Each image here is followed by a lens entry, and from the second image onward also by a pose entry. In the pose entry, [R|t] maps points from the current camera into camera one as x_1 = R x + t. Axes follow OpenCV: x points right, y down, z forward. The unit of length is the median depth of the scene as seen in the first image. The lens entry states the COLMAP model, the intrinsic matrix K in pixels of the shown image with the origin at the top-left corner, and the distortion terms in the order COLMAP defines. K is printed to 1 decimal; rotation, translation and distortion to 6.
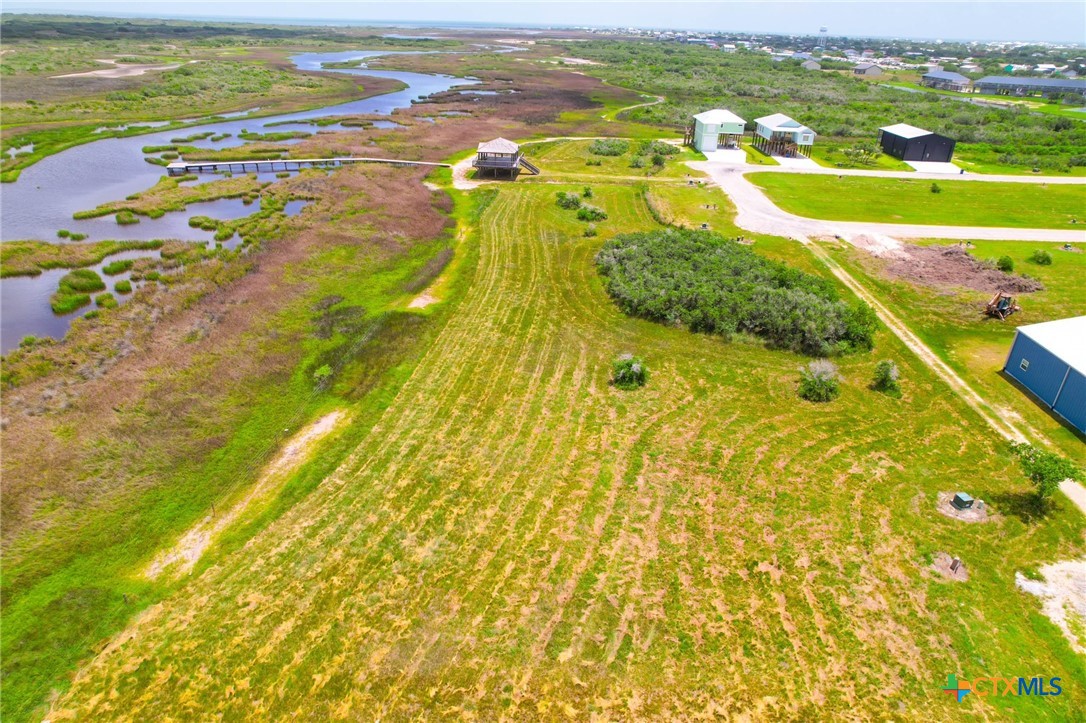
lens RADIAL K [[695.5, 0, 544.0], [0, 695.5, 363.6], [0, 0, 1]] dist [-0.078435, 0.070129]
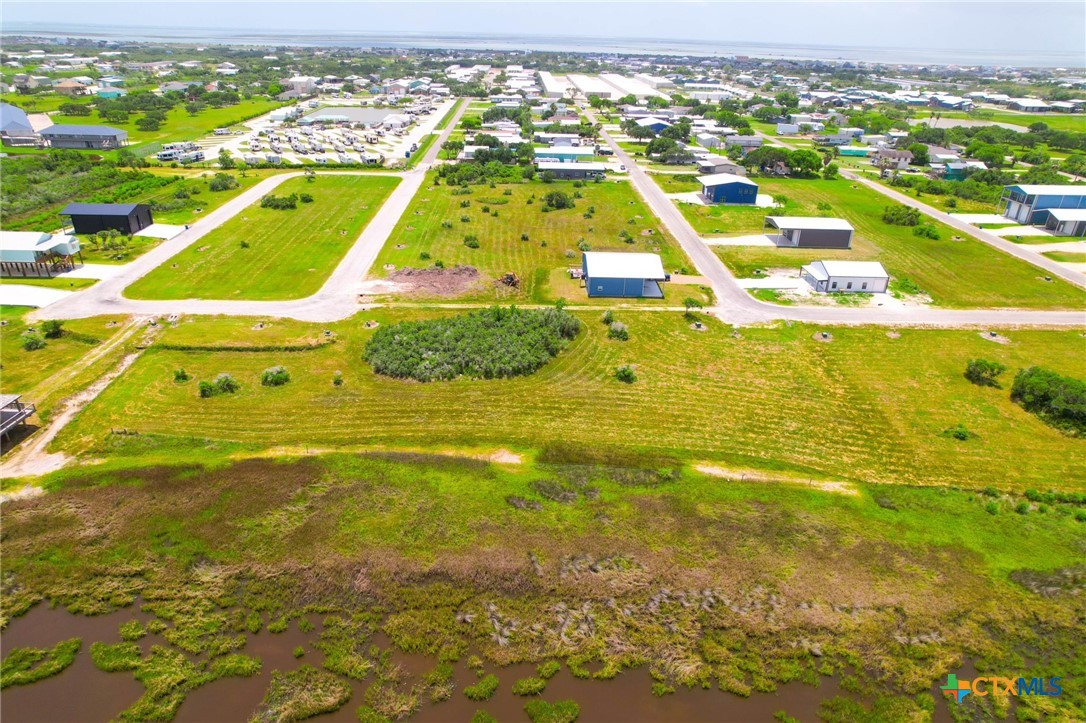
lens RADIAL K [[695.5, 0, 543.7], [0, 695.5, 359.8], [0, 0, 1]] dist [-0.078435, 0.070129]
pose [[-0.058834, -0.458412, 0.886790, -1.433408], [0.422561, 0.793383, 0.438162, -0.887252], [-0.904423, 0.400502, 0.147029, 0.891595]]
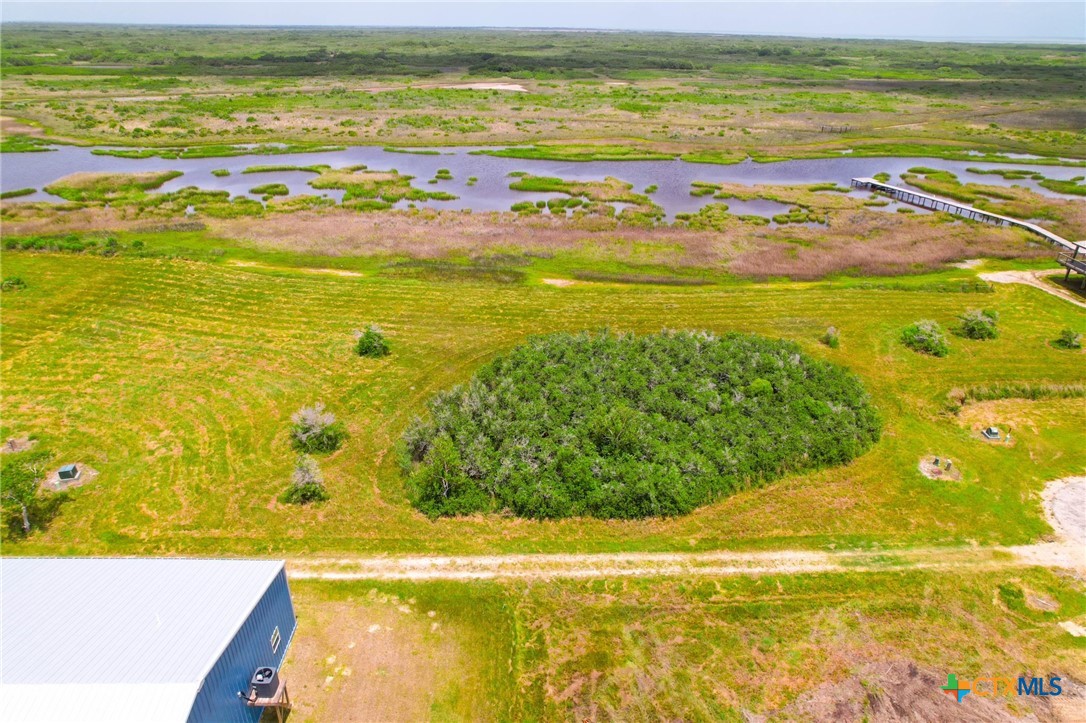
lens RADIAL K [[695.5, 0, 542.7], [0, 695.5, 364.3], [0, 0, 1]] dist [-0.078435, 0.070129]
pose [[0.051673, 0.418268, -0.906853, 1.109058], [-0.458610, 0.816592, 0.350505, -0.452586], [0.887134, 0.397781, 0.234018, 0.974740]]
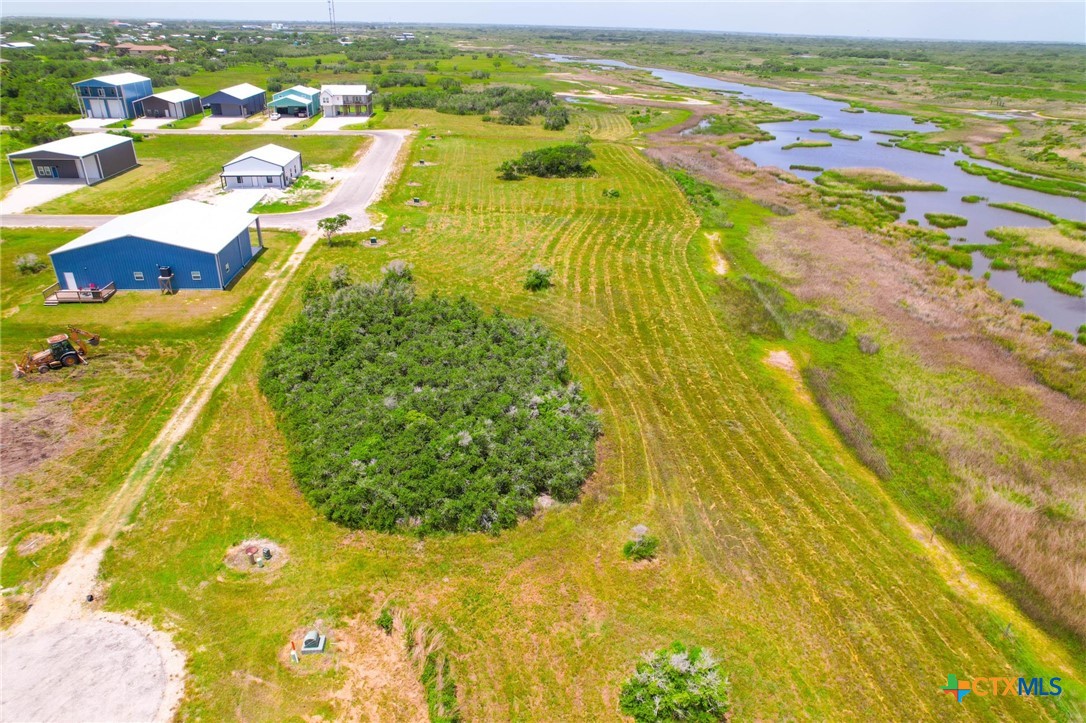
lens RADIAL K [[695.5, 0, 541.9], [0, 695.5, 362.0], [0, 0, 1]] dist [-0.078435, 0.070129]
pose [[-0.991222, 0.005501, -0.132096, 0.287317], [-0.102138, 0.602557, 0.791513, -0.921063], [0.083950, 0.798057, -0.596706, 1.873745]]
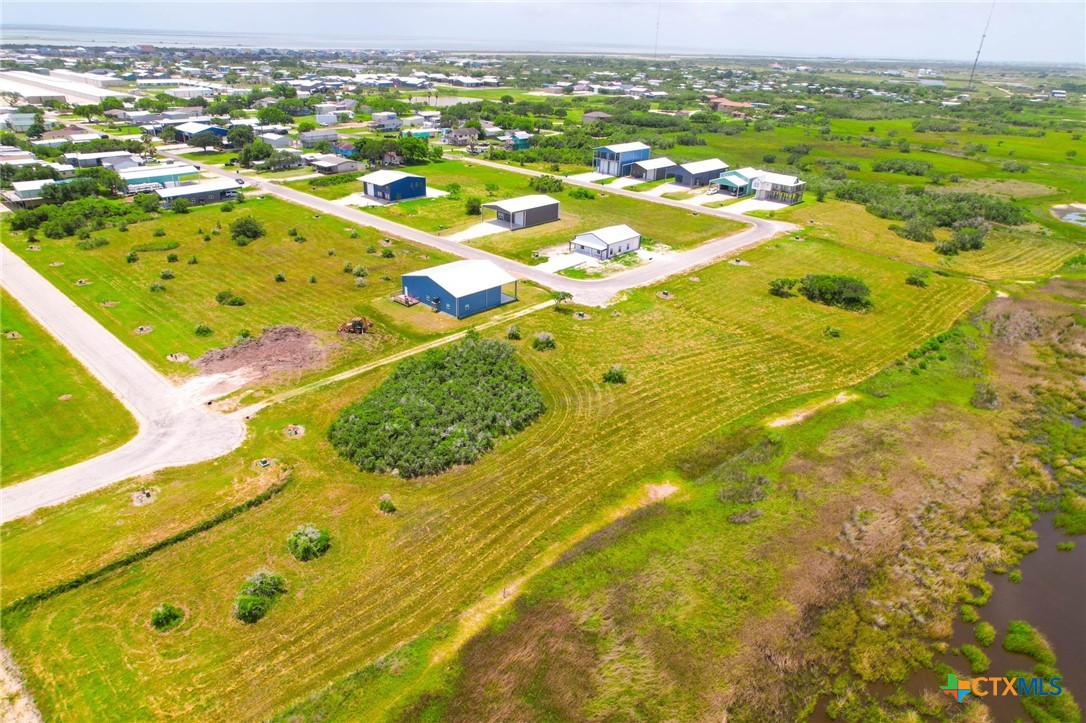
lens RADIAL K [[695.5, 0, 542.6], [0, 695.5, 359.6], [0, 0, 1]] dist [-0.078435, 0.070129]
pose [[-0.749907, -0.328904, 0.573987, -0.747011], [0.246370, 0.666385, 0.703728, -1.311383], [-0.613955, 0.669144, -0.418695, 1.808487]]
